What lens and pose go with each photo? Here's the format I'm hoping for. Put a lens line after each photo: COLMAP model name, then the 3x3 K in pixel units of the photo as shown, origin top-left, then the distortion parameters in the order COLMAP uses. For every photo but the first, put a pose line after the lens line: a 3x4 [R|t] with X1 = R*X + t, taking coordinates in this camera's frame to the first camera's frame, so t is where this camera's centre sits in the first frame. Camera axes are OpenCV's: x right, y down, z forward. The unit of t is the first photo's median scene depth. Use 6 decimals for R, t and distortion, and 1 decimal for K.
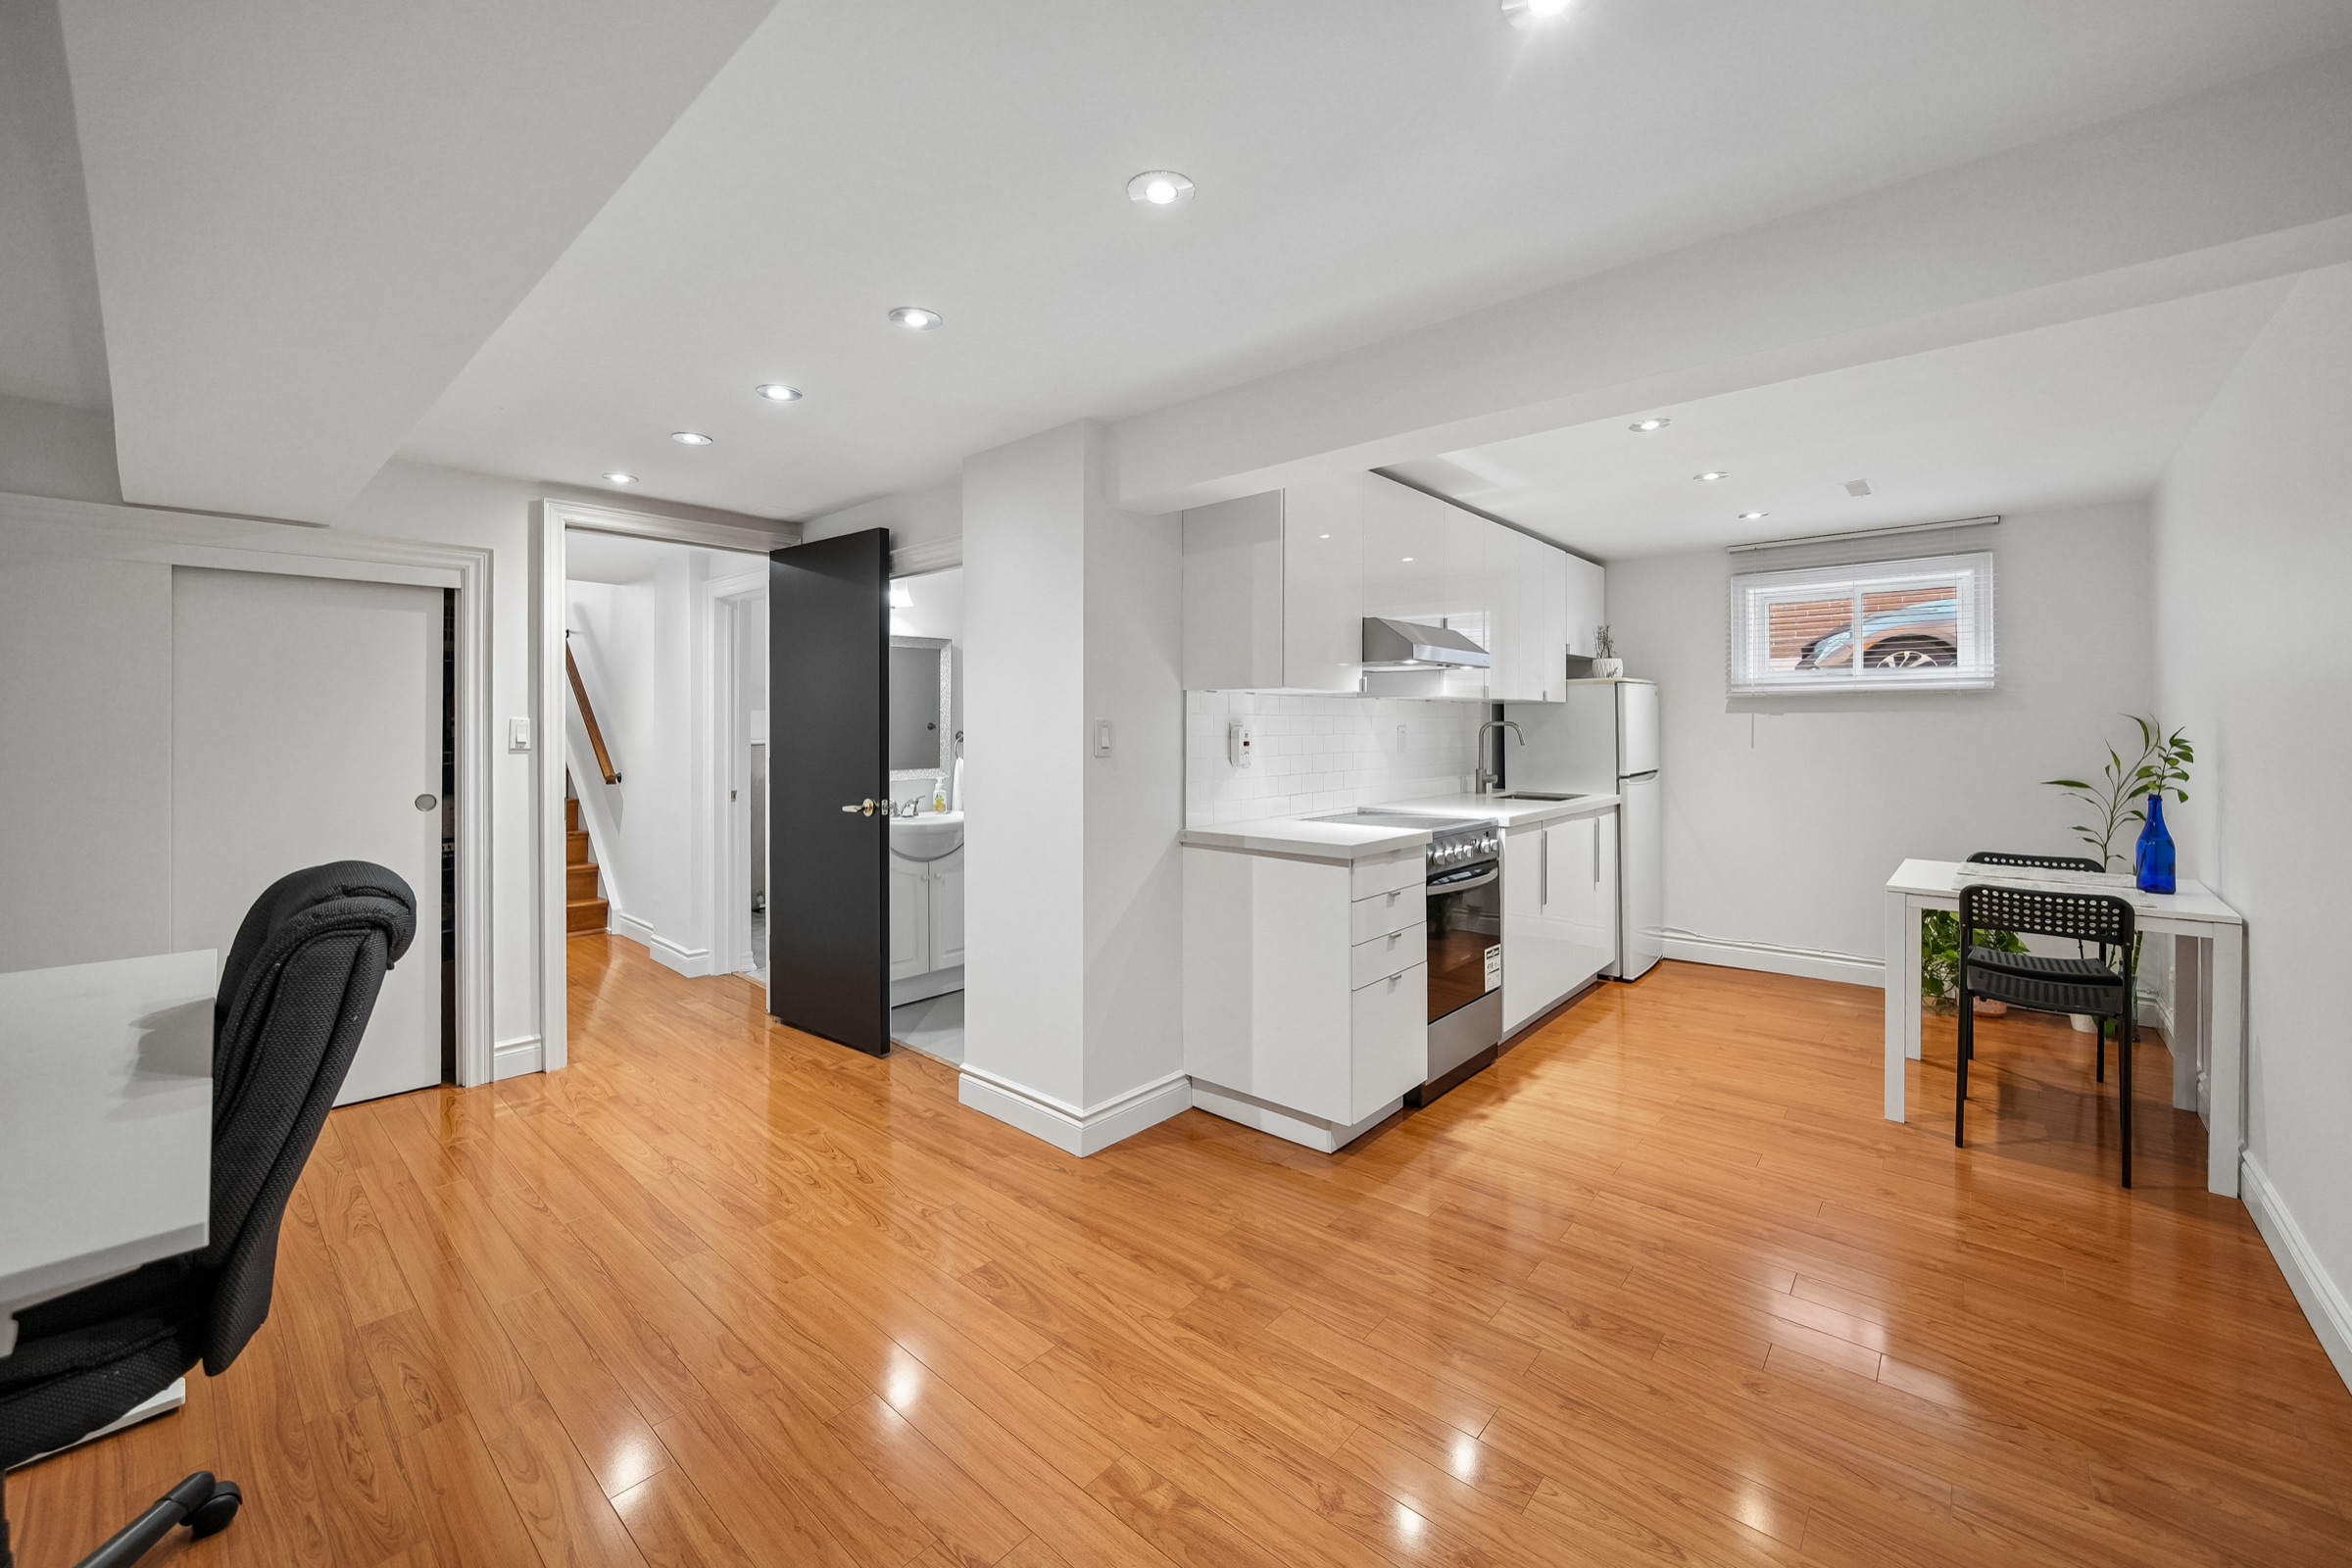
lens RADIAL K [[915.9, 0, 1192.3], [0, 915.9, 728.6], [0, 0, 1]] dist [-0.001037, -0.000318]
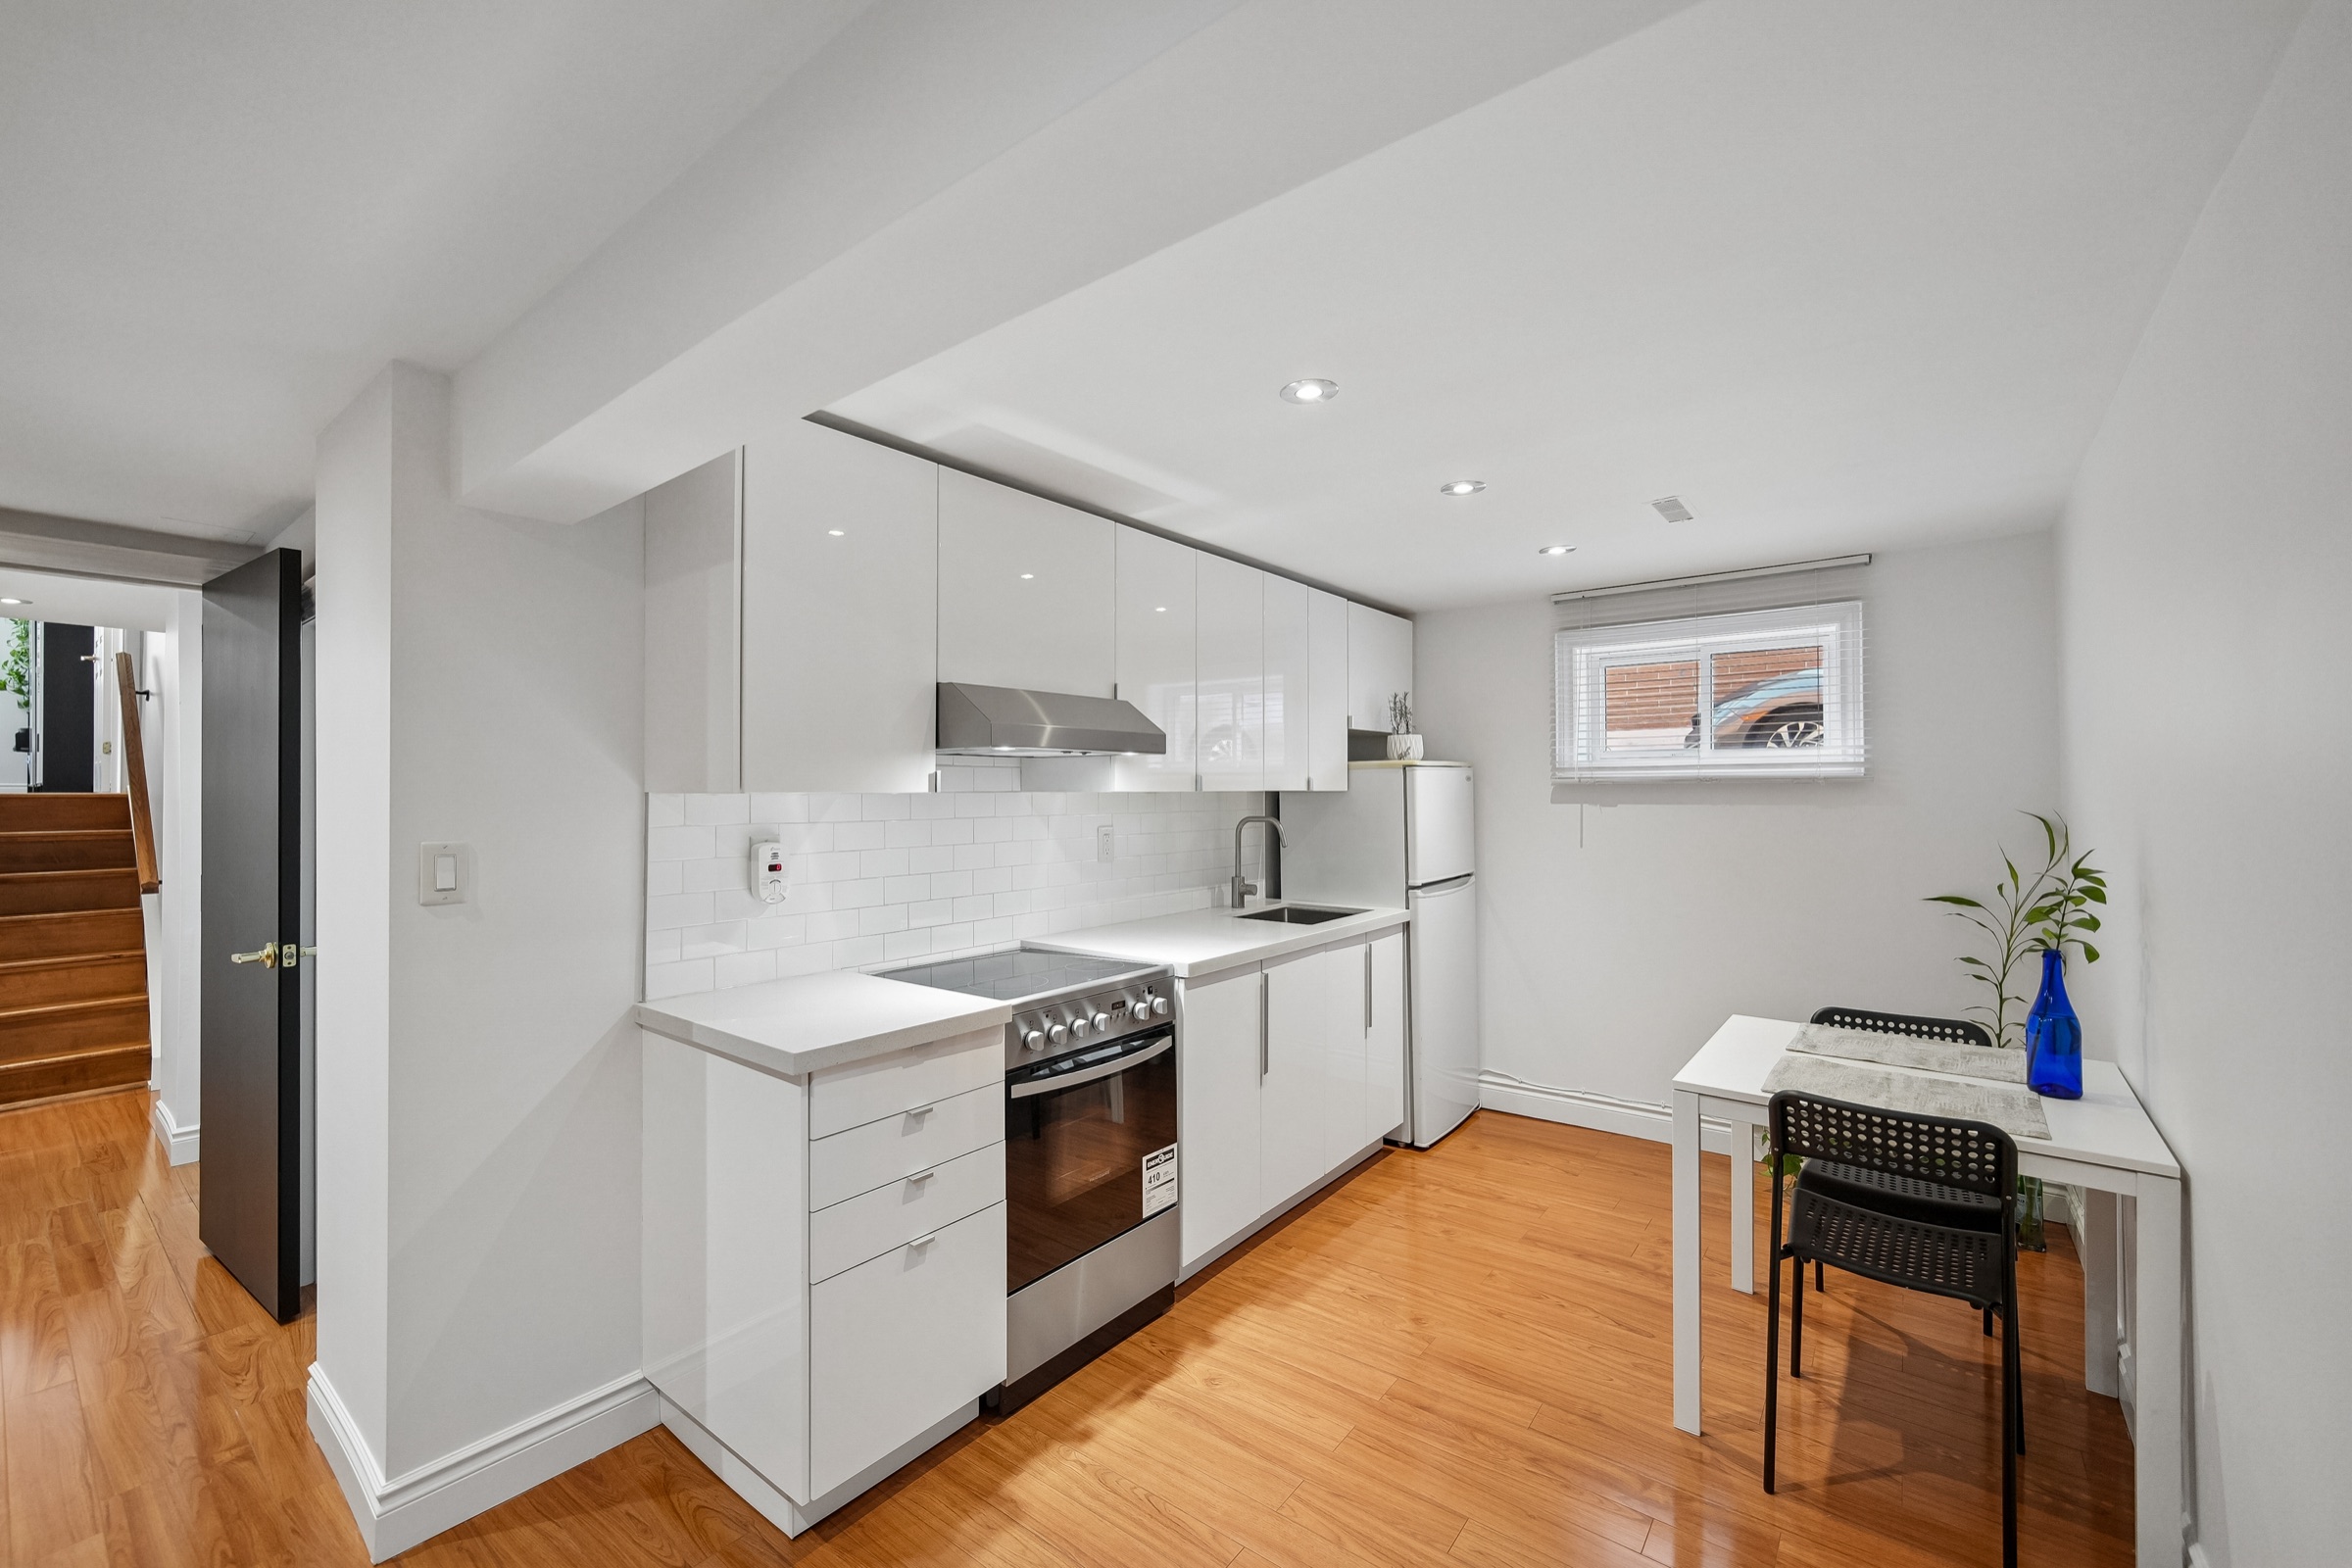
lens RADIAL K [[944.8, 0, 1175.1], [0, 944.8, 790.6], [0, 0, 1]] dist [0.002521, 0.001322]
pose [[0.998892, -0.001529, 0.047045, 0.312364], [0.001716, 0.999991, -0.003937, -0.036429], [-0.047038, 0.004013, 0.998885, 0.277033]]
